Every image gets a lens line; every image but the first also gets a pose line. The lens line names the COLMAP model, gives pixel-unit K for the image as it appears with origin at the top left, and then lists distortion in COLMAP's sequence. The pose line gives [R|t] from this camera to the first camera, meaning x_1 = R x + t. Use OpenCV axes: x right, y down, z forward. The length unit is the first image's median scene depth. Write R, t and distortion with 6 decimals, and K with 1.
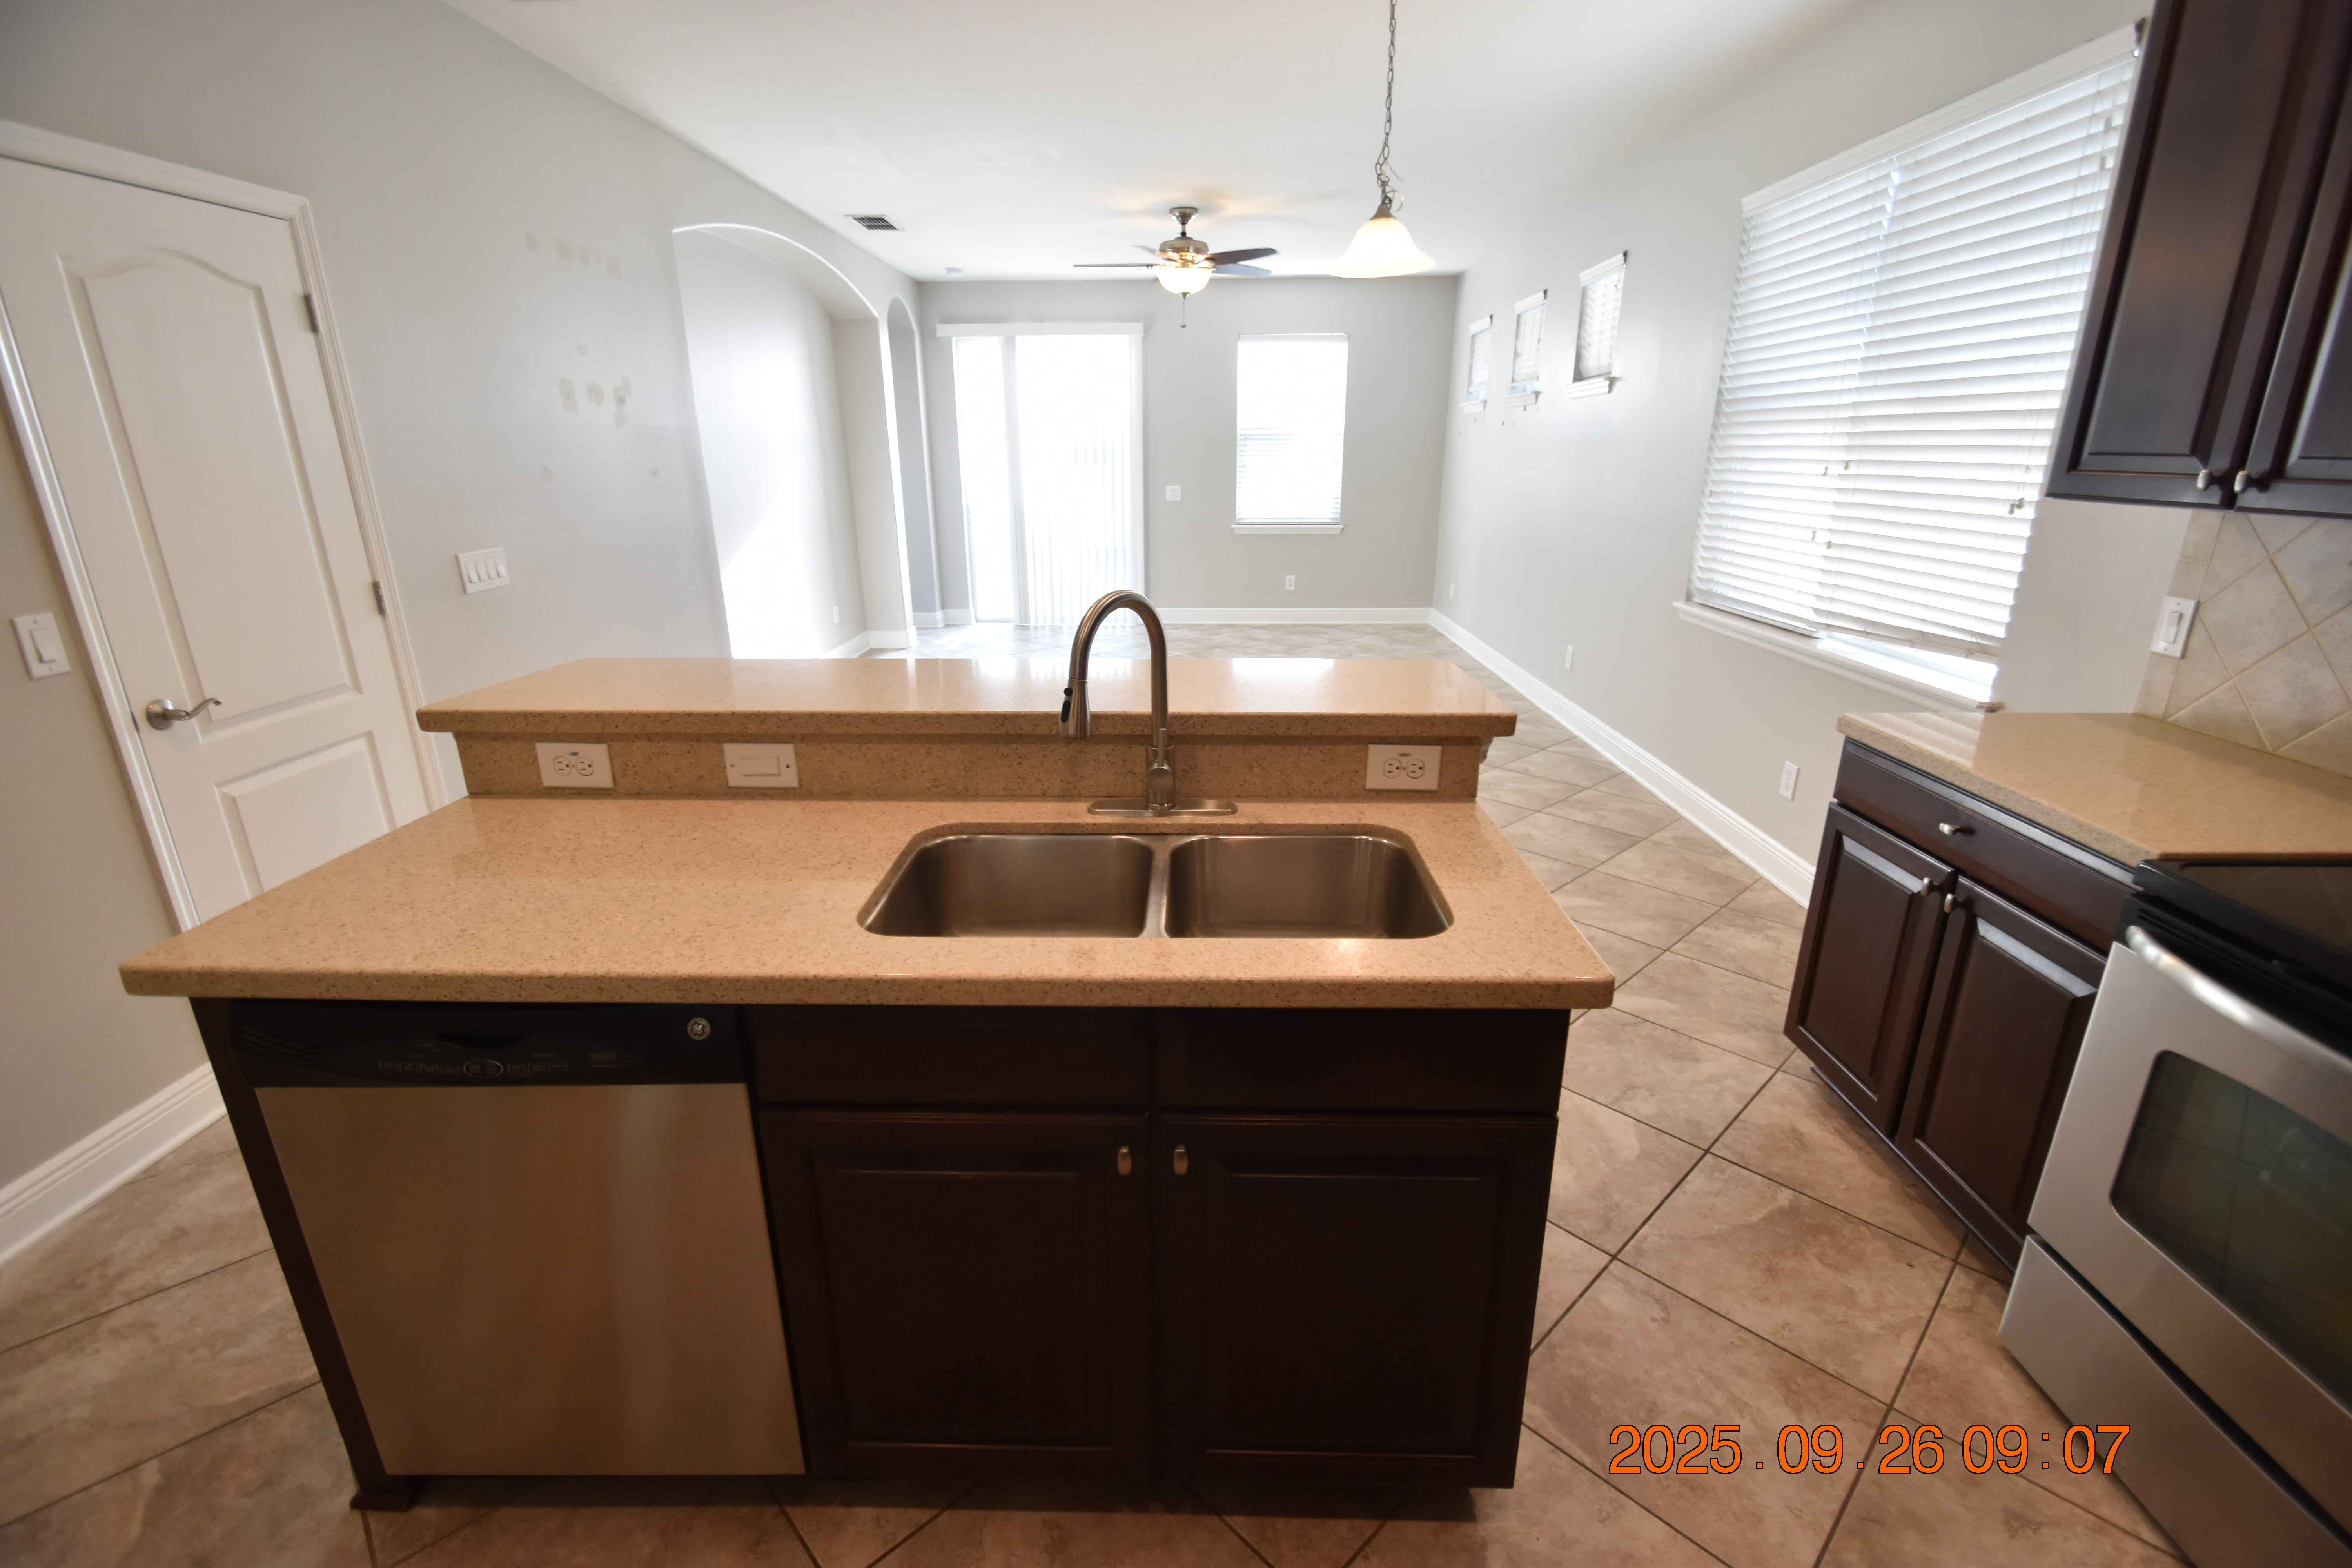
lens RADIAL K [[1030.1, 0, 1166.9], [0, 1030.1, 795.7], [0, 0, 1]] dist [0.008556, -0.013027]
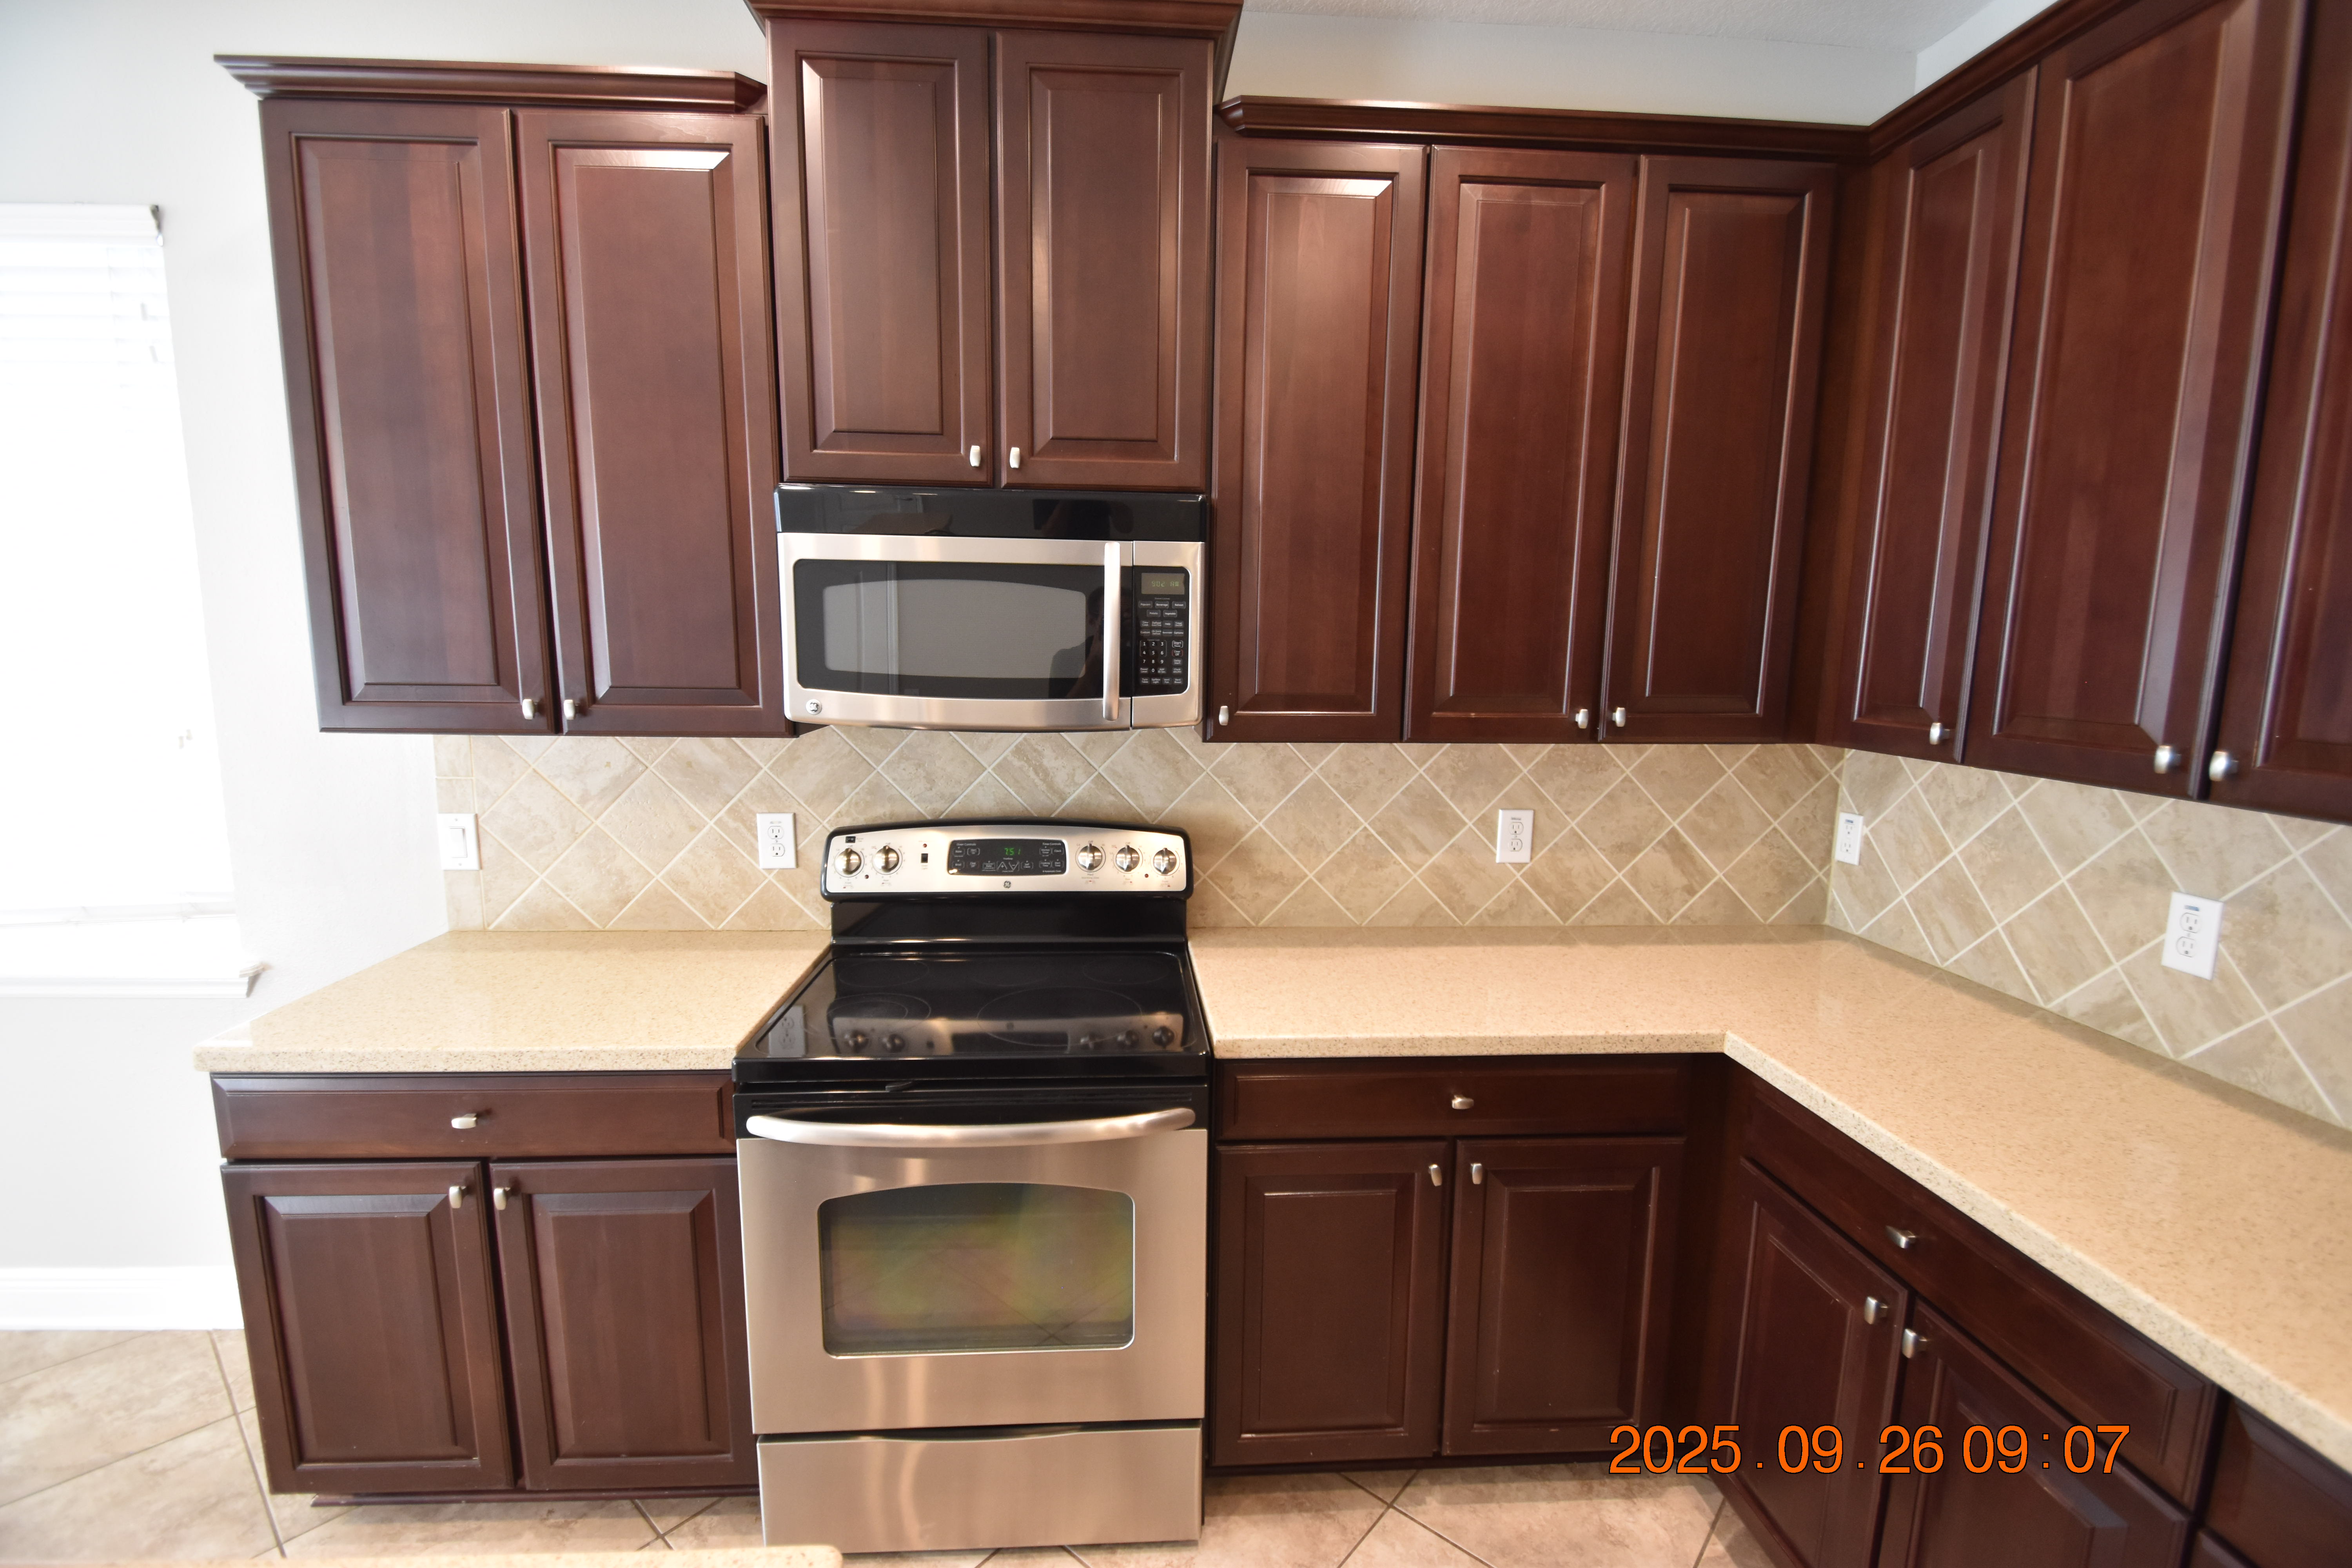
lens RADIAL K [[1030.1, 0, 1174.0], [0, 1030.1, 791.1], [0, 0, 1]] dist [0.008556, -0.013027]
pose [[-0.095617, -0.137997, 0.985806, -0.058369], [0.303502, 0.939147, 0.160903, -0.119933], [-0.948021, 0.314580, -0.047916, 0.271964]]
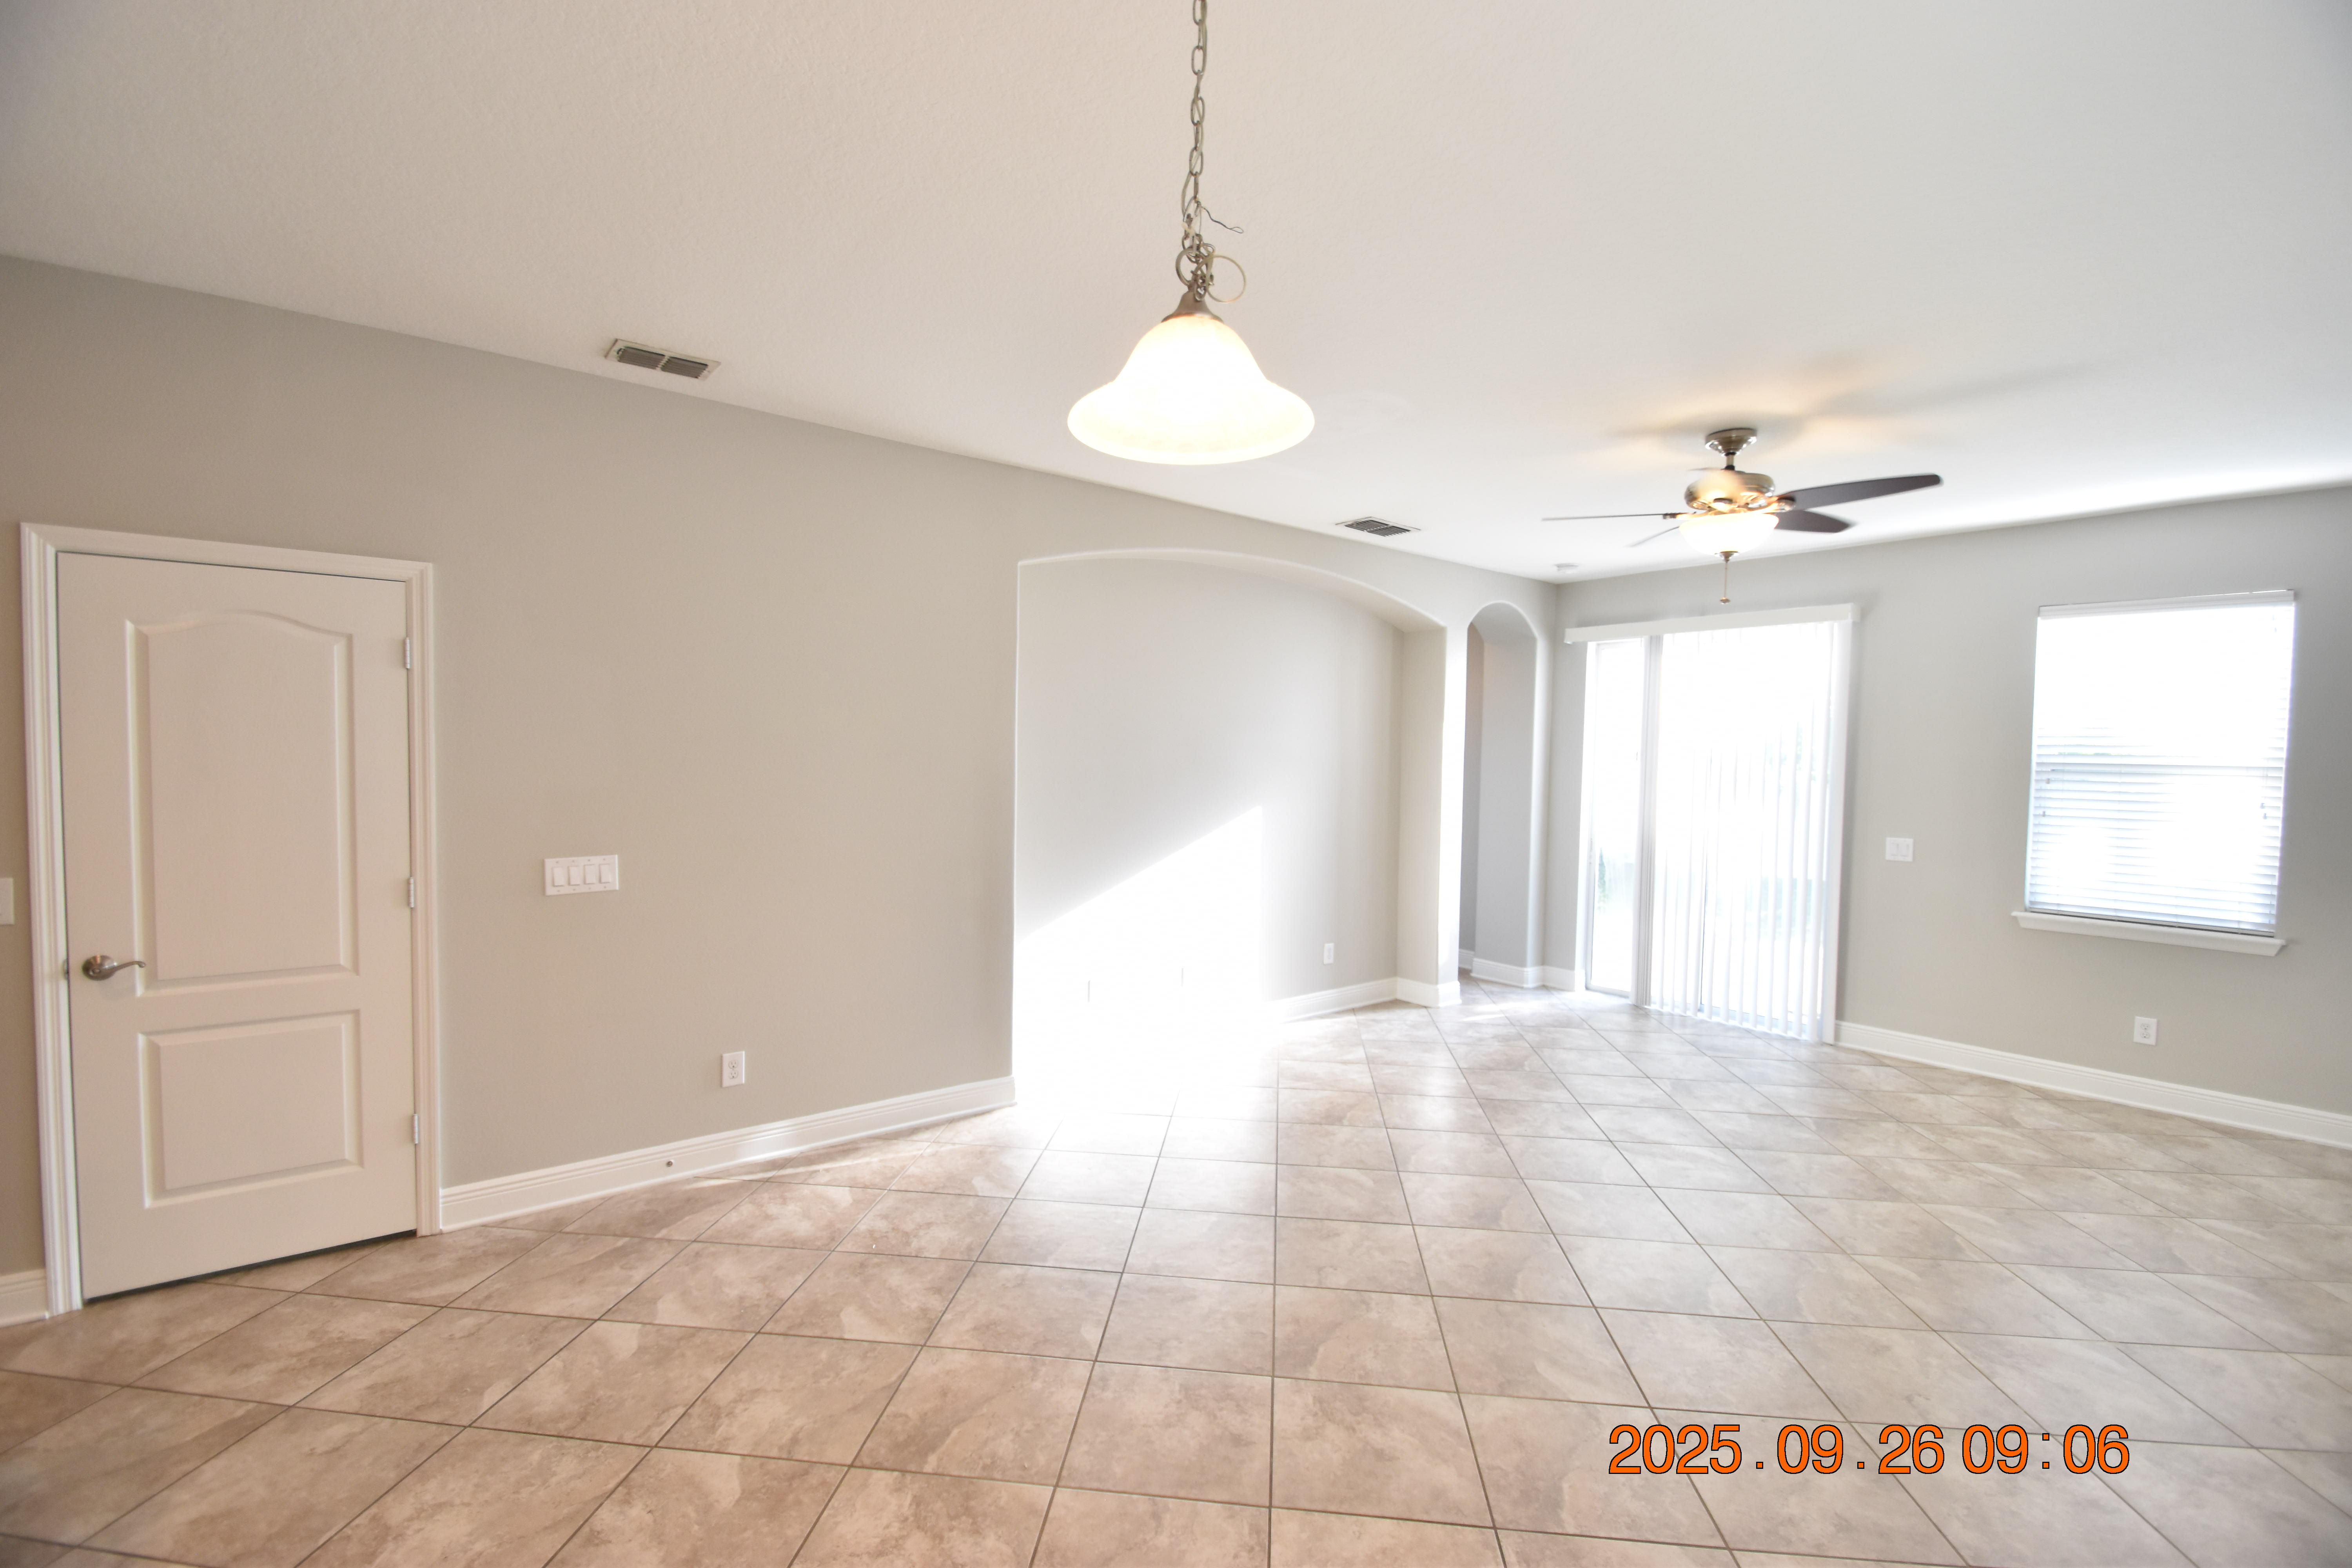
lens RADIAL K [[1030.1, 0, 1171.1], [0, 1030.1, 789.8], [0, 0, 1]] dist [0.008556, -0.013027]
pose [[0.649784, 0.045337, -0.758765, 0.597422], [-0.263522, 0.949748, -0.168924, -0.325544], [0.712977, 0.309716, 0.629079, 0.859133]]
